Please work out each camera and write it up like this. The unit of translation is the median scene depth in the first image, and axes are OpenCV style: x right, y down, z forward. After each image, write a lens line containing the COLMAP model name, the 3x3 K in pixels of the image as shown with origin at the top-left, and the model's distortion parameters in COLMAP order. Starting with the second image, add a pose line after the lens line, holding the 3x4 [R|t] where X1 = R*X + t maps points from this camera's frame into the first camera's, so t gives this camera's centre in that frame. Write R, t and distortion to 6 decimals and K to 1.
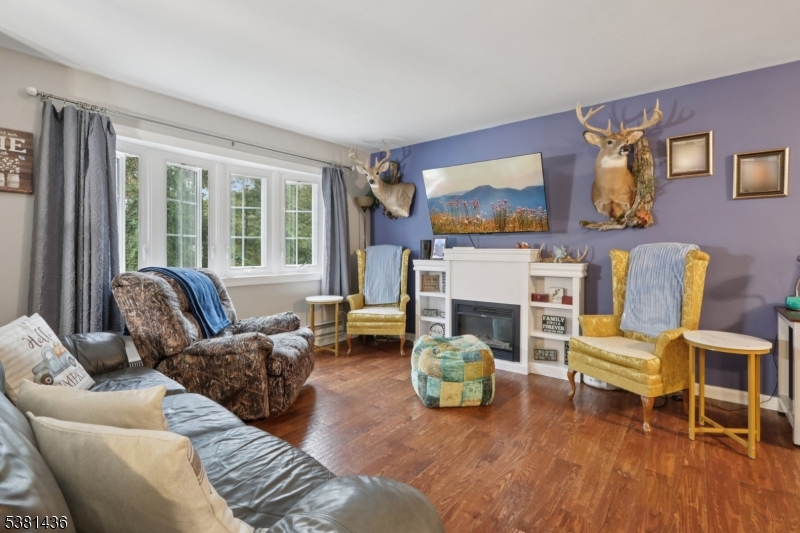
lens RADIAL K [[365.9, 0, 418.6], [0, 365.9, 257.9], [0, 0, 1]] dist [-0.012163, 0.003625]
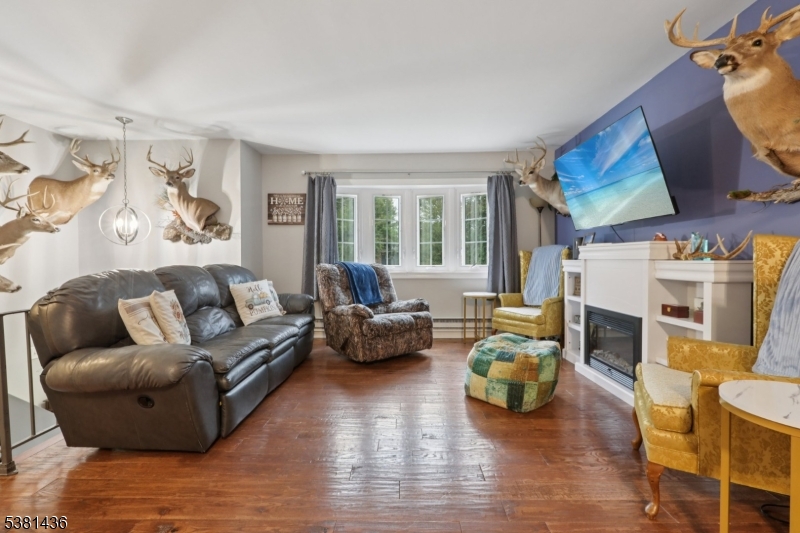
lens RADIAL K [[365.9, 0, 406.2], [0, 365.9, 265.8], [0, 0, 1]] dist [-0.012163, 0.003625]
pose [[0.594308, 0.006681, -0.804210, 0.586075], [-0.011347, 0.999936, -0.000078, 0.029865], [0.804157, 0.009172, 0.594346, 0.178415]]
